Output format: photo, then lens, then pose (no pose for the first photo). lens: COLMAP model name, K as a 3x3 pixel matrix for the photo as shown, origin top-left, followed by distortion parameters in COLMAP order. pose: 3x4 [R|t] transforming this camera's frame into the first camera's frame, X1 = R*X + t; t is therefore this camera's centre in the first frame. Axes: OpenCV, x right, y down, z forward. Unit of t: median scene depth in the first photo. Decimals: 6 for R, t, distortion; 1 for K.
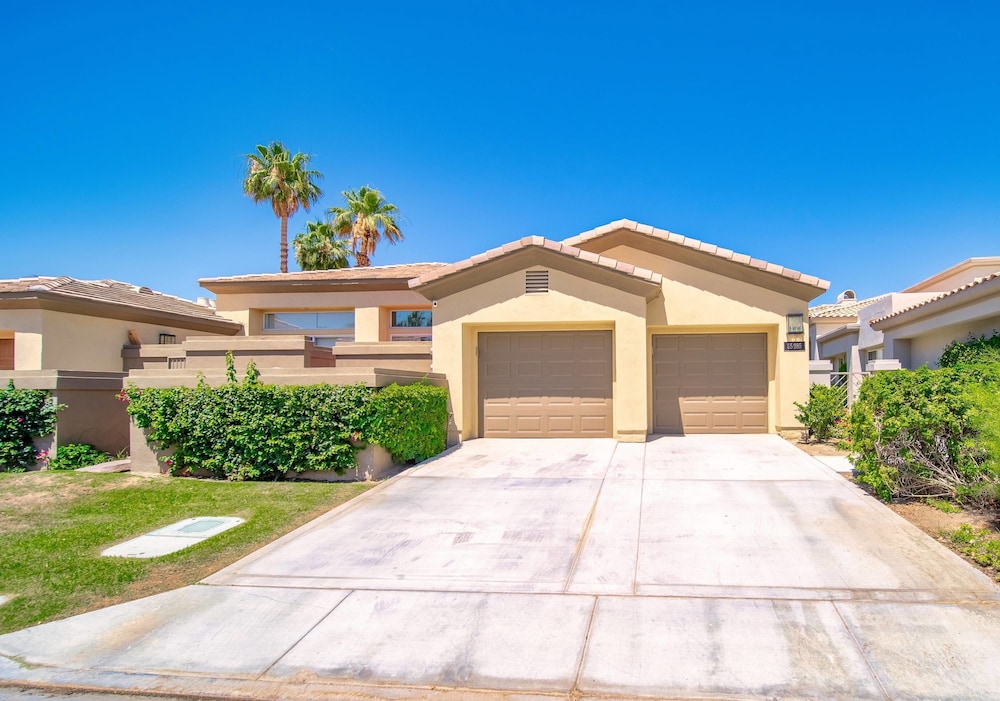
lens RADIAL K [[498.1, 0, 626.9], [0, 498.1, 381.4], [0, 0, 1]] dist [-0.006269, 0.001467]
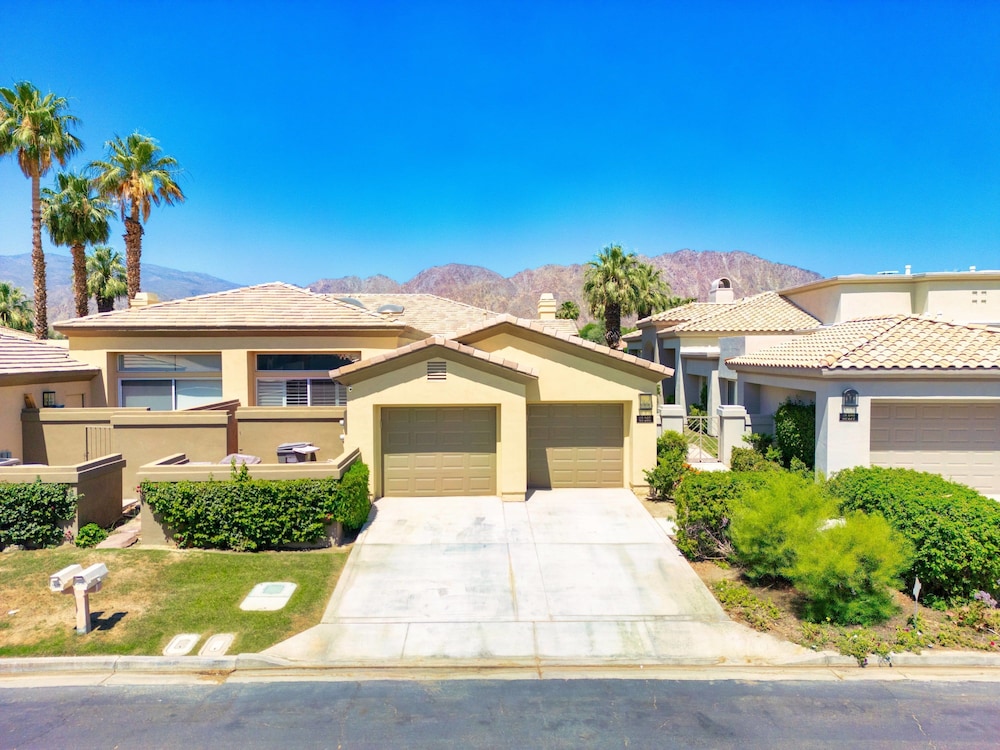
lens RADIAL K [[701.1, 0, 500.8], [0, 701.1, 370.3], [0, 0, 1]] dist [0.050026, -0.031205]
pose [[0.996195, 0.000333, 0.087156, -0.228725], [-0.005035, 0.998542, 0.053742, -0.388533], [-0.087011, -0.053976, 0.994744, -0.932952]]
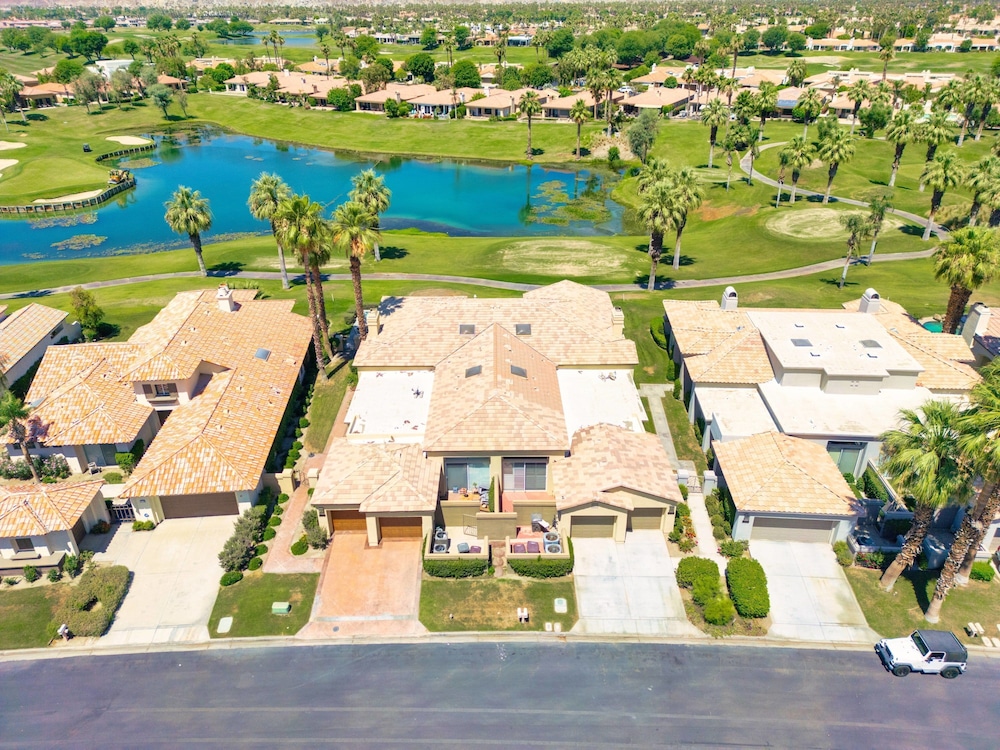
lens RADIAL K [[701.1, 0, 501.9], [0, 701.1, 369.8], [0, 0, 1]] dist [0.050026, -0.031205]
pose [[0.997903, -0.028425, 0.058160, -1.373322], [-0.003843, 0.870836, 0.491559, -4.310307], [-0.064620, -0.490752, 0.868900, -3.366124]]
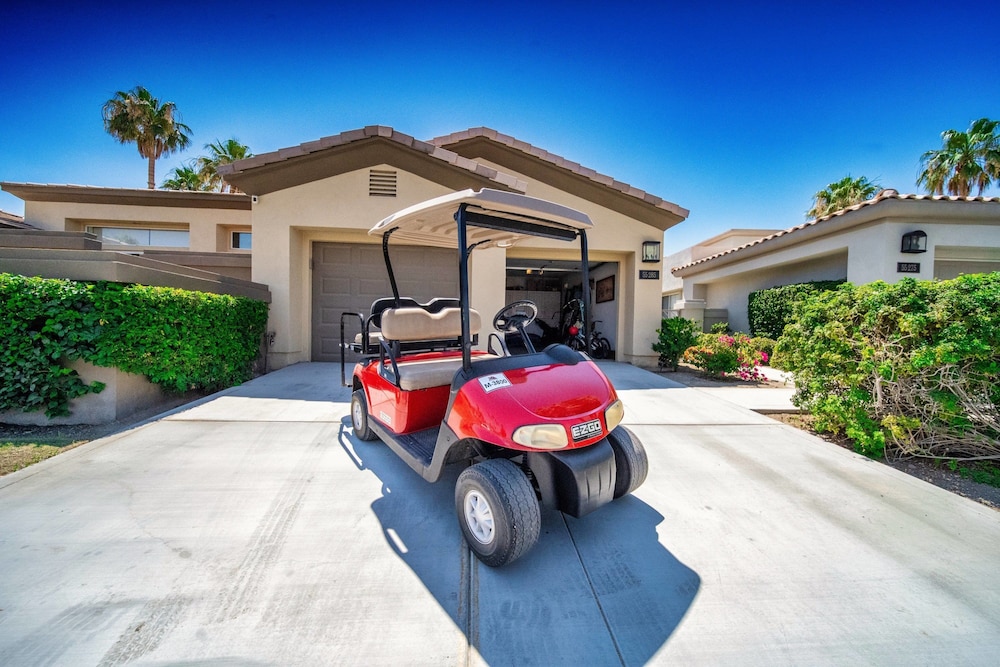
lens RADIAL K [[353.8, 0, 503.8], [0, 353.8, 335.0], [0, 0, 1]] dist [-0.007528, 0.000012]
pose [[0.989543, 0.025851, 0.141903, -0.068876], [-0.030946, 0.998949, 0.033813, 0.048796], [-0.140880, -0.037850, 0.989303, 0.463130]]
